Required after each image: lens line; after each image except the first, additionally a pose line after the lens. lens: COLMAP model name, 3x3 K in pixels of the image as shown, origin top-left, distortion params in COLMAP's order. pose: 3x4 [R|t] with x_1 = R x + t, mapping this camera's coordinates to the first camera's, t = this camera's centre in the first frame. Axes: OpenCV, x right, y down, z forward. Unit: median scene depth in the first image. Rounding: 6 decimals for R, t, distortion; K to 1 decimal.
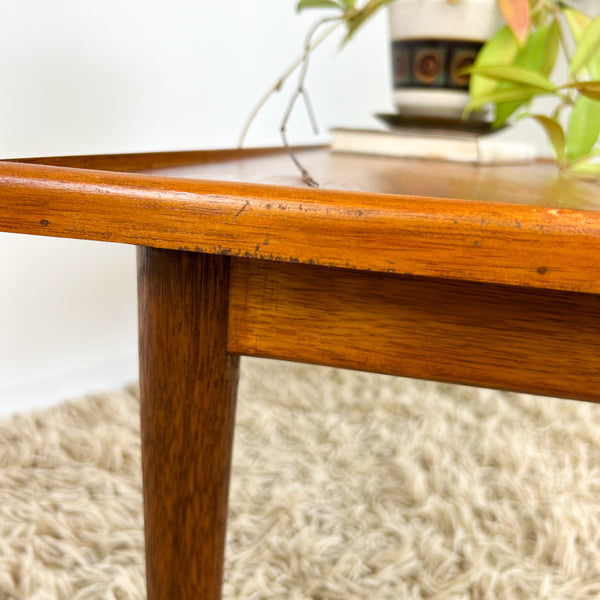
lens RADIAL K [[623.5, 0, 289.2], [0, 623.5, 291.5], [0, 0, 1]] dist [-0.009042, 0.000000]
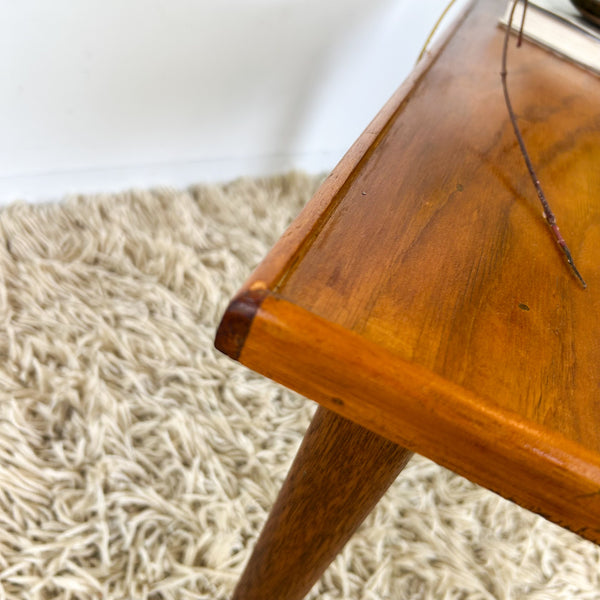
lens RADIAL K [[623.5, 0, 288.8], [0, 623.5, 293.6], [0, 0, 1]] dist [-0.009042, 0.000000]
pose [[0.958464, 0.281958, 0.042968, -0.170212], [-0.276529, 0.881785, 0.382082, -0.170108], [0.069843, -0.378094, 0.923129, 0.094332]]
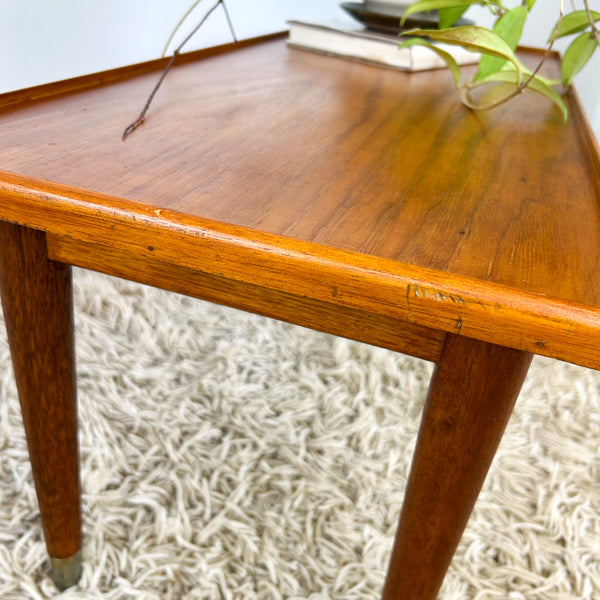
lens RADIAL K [[623.5, 0, 299.4], [0, 623.5, 299.8], [0, 0, 1]] dist [-0.009042, 0.000000]
pose [[0.992180, 0.093274, -0.082934, 0.253179], [-0.069128, 0.963914, 0.257081, -0.092841], [0.103920, -0.249338, 0.962825, -0.135767]]
